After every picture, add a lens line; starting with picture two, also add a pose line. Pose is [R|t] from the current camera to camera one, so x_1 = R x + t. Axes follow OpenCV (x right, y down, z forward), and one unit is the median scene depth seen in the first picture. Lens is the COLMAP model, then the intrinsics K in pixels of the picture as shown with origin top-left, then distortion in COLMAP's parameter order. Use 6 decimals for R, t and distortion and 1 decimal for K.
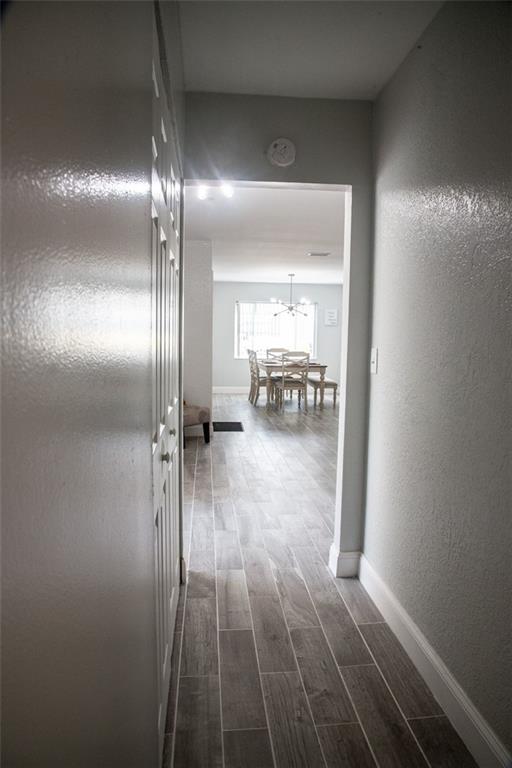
lens RADIAL K [[522.6, 0, 256.2], [0, 522.6, 383.6], [0, 0, 1]] dist [0.000420, -0.000051]
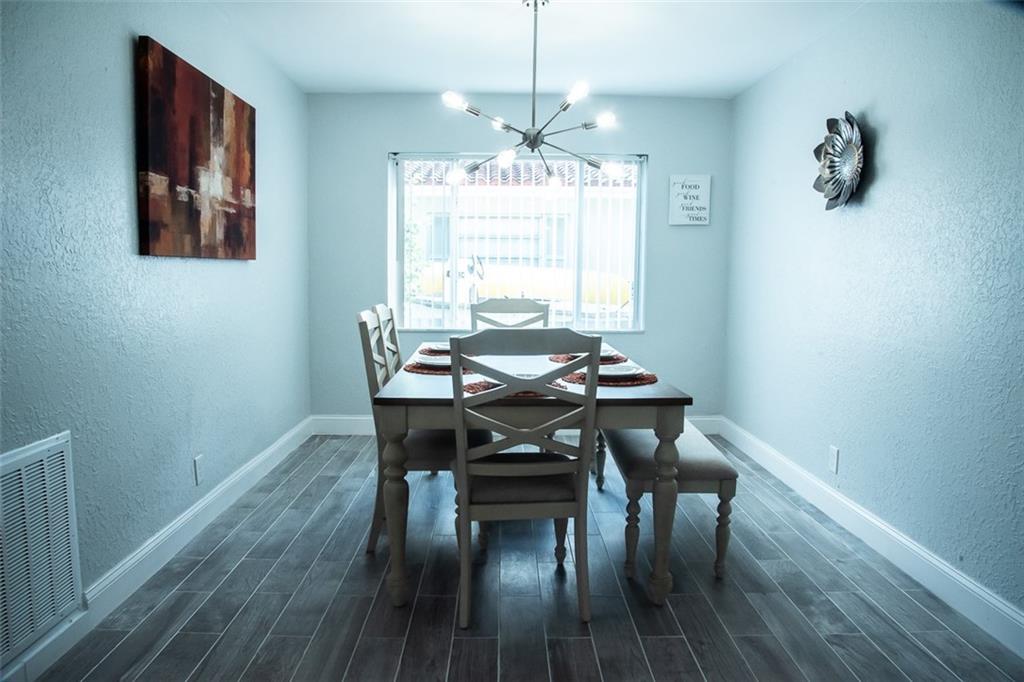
lens RADIAL K [[696.8, 0, 512.4], [0, 696.8, 340.4], [0, 0, 1]] dist [0.000420, -0.000051]
pose [[0.996590, -0.003138, -0.082452, 0.084462], [0.002818, 0.999988, -0.004003, -0.047106], [0.082464, 0.003757, 0.996587, 0.684382]]
